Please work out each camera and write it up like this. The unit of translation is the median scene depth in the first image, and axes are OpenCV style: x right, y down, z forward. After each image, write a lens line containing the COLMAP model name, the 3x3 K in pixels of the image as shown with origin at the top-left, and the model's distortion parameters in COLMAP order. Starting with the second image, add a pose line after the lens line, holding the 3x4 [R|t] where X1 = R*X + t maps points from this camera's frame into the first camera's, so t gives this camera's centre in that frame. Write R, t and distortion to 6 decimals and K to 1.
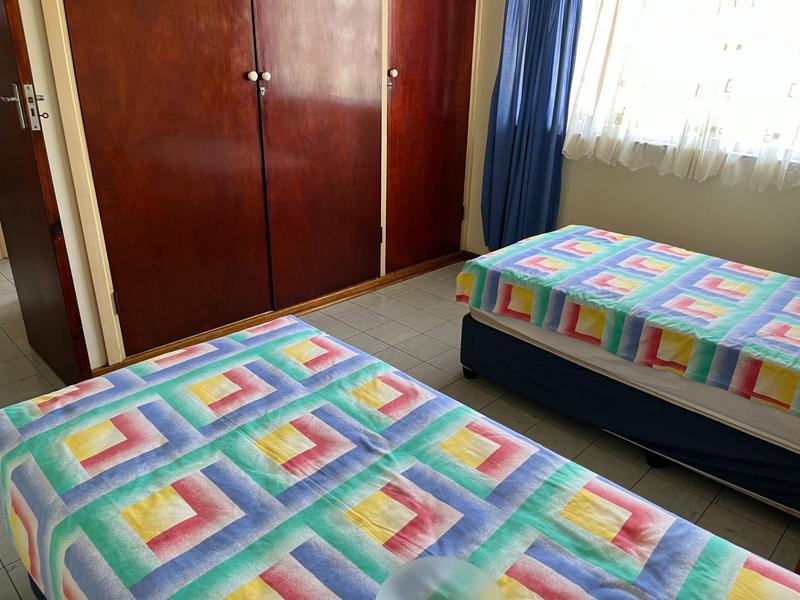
lens RADIAL K [[602.6, 0, 405.6], [0, 602.6, 302.6], [0, 0, 1]] dist [0.061980, -0.083226]
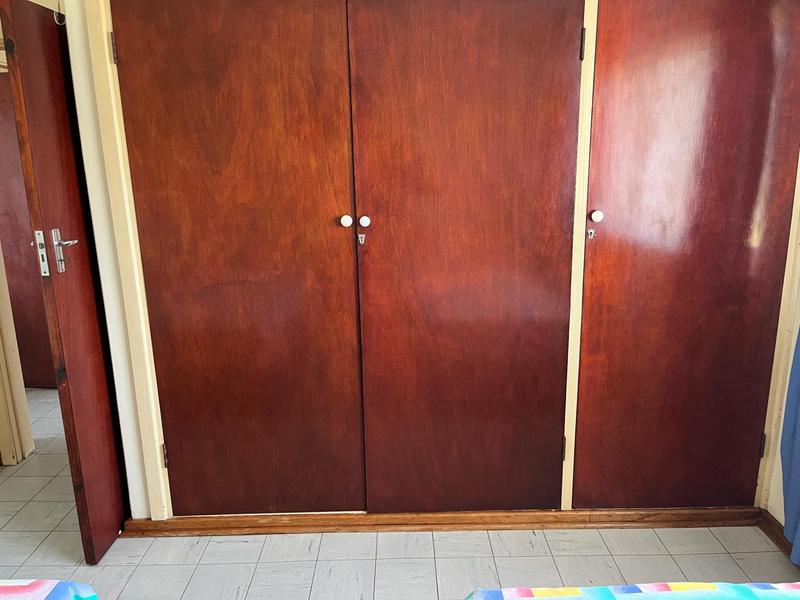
lens RADIAL K [[602.6, 0, 406.9], [0, 602.6, 301.2], [0, 0, 1]] dist [0.061980, -0.083226]
pose [[0.710070, 0.131676, -0.691710, 0.378238], [-0.248626, 0.965969, -0.071341, -0.247316], [0.658776, 0.222634, 0.718643, 0.537151]]
